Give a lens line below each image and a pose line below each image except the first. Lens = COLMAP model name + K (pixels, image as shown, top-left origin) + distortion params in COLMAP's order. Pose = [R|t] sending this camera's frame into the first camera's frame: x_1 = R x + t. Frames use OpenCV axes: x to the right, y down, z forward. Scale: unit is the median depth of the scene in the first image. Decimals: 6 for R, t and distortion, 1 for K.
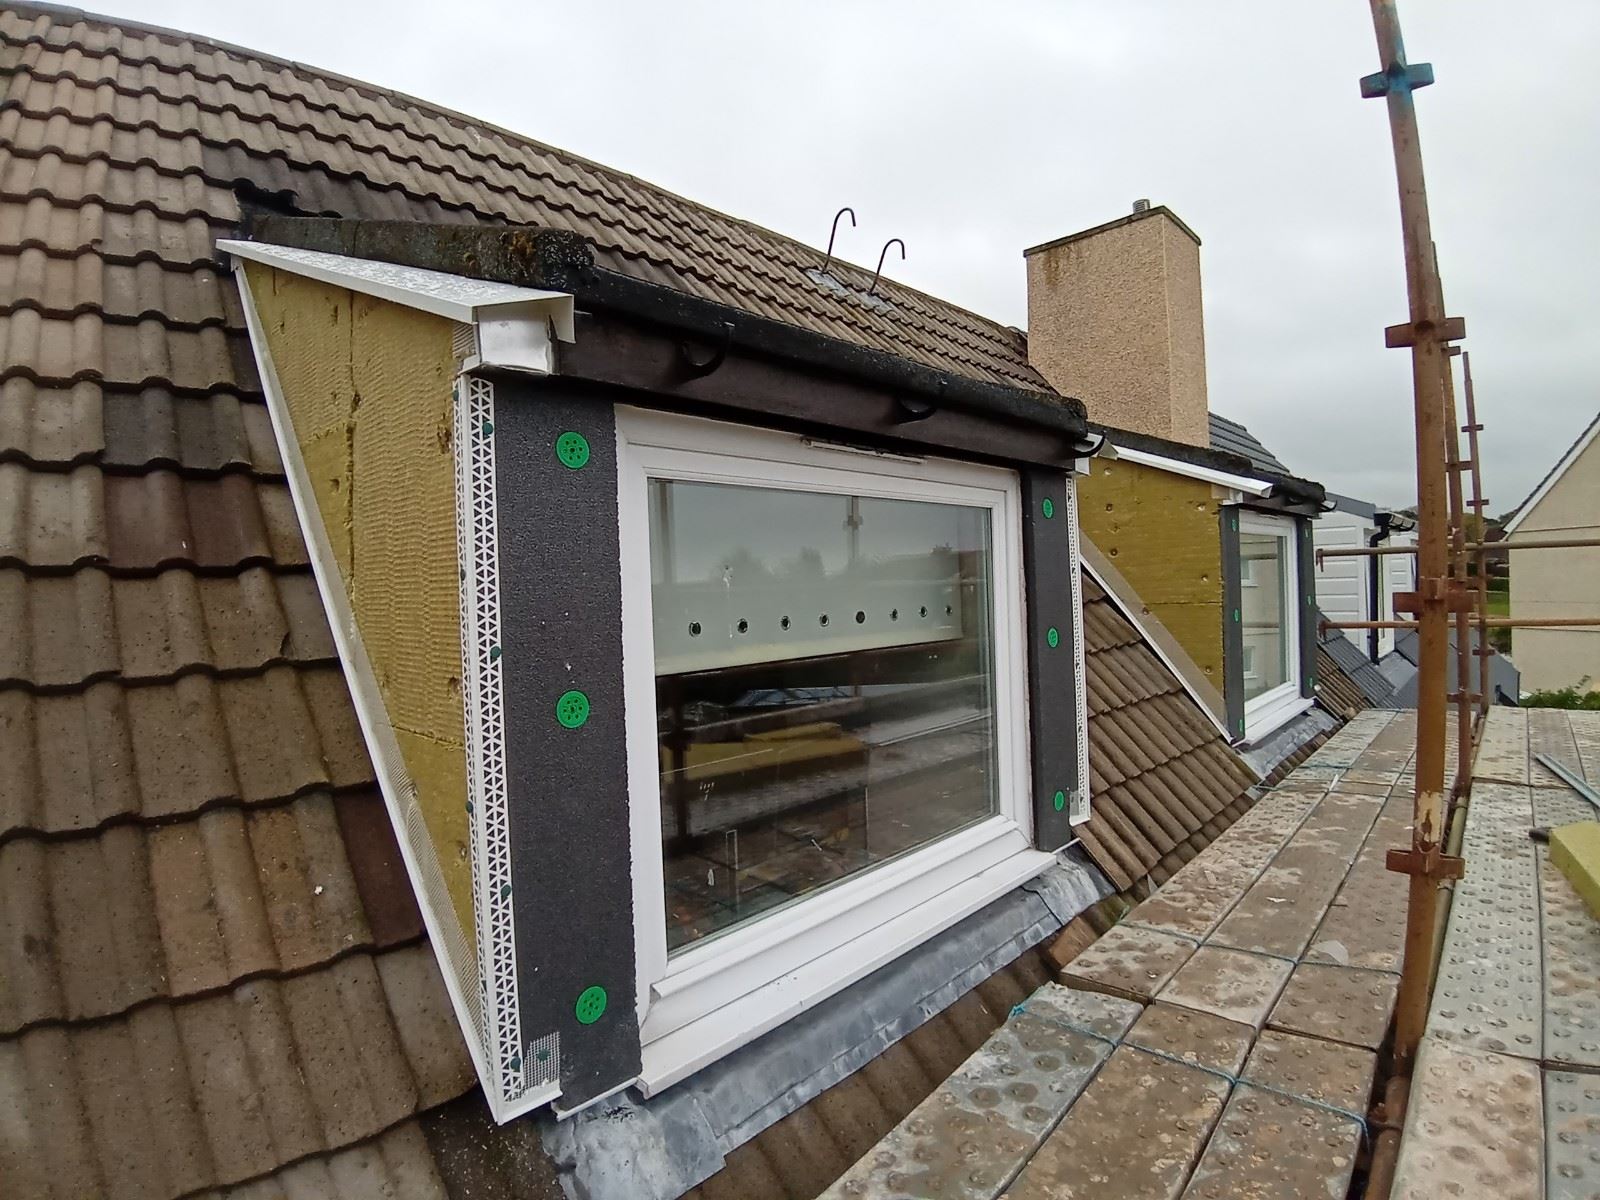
lens RADIAL K [[818.4, 0, 807.0], [0, 818.4, 594.7], [0, 0, 1]] dist [-0.053768, -0.029507]
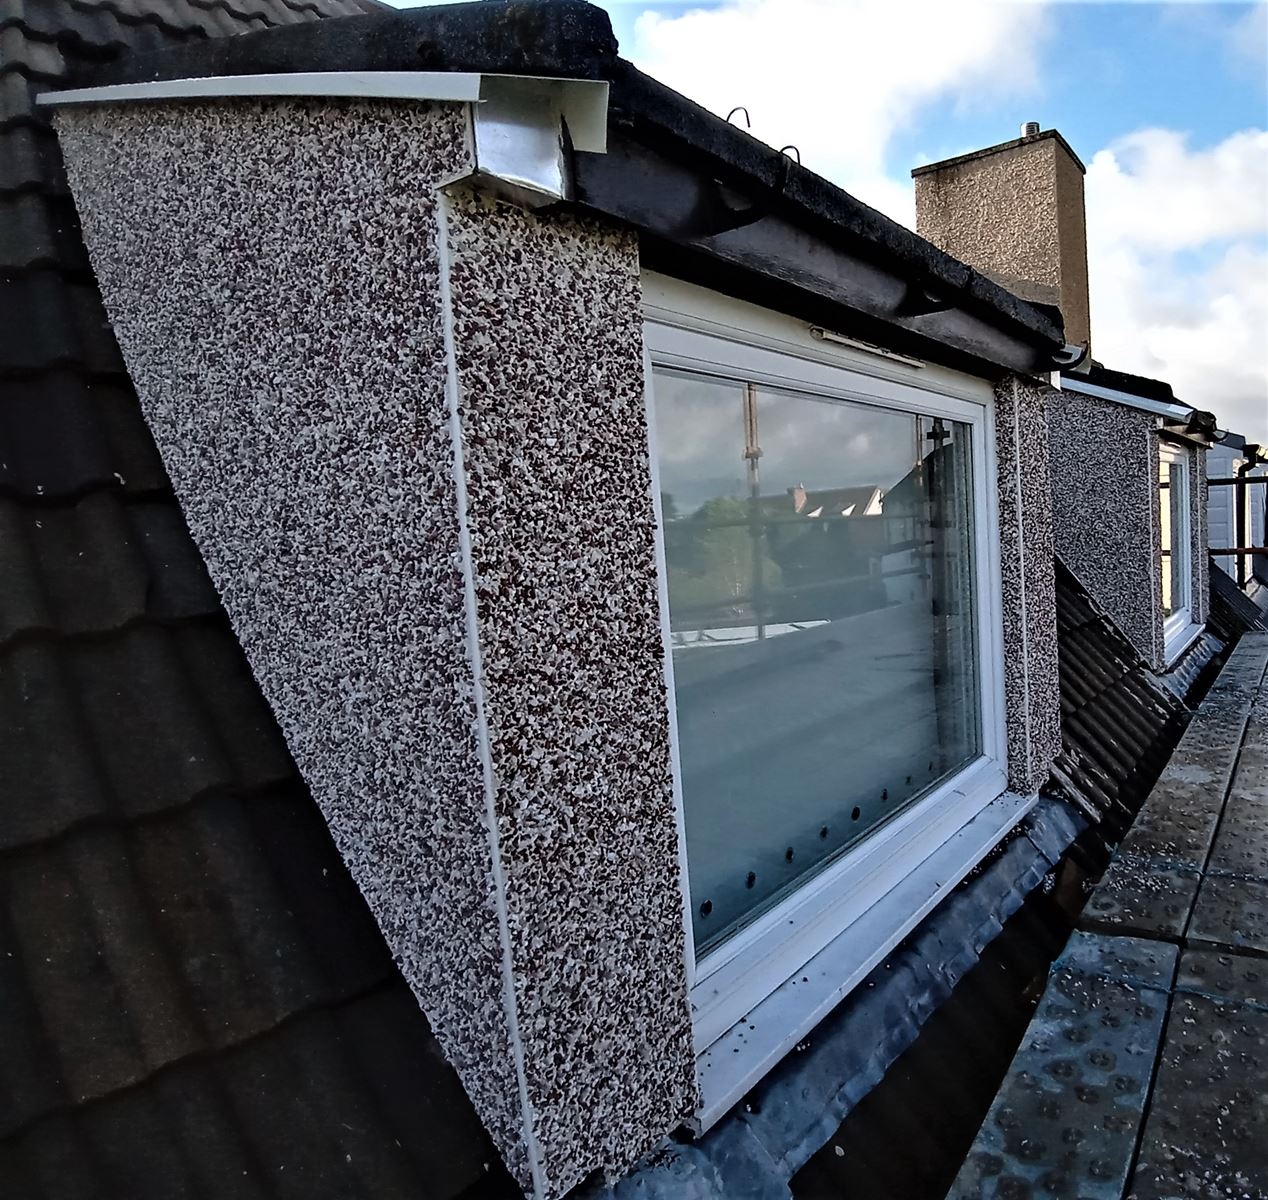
lens RADIAL K [[834.1, 0, 816.4], [0, 834.1, 598.8], [0, 0, 1]] dist [-0.097917, -0.000751]
pose [[0.982327, -0.032728, 0.184290, -0.161668], [0.018162, 0.996615, 0.080179, 0.015102], [-0.186290, -0.075415, 0.979596, 0.163305]]
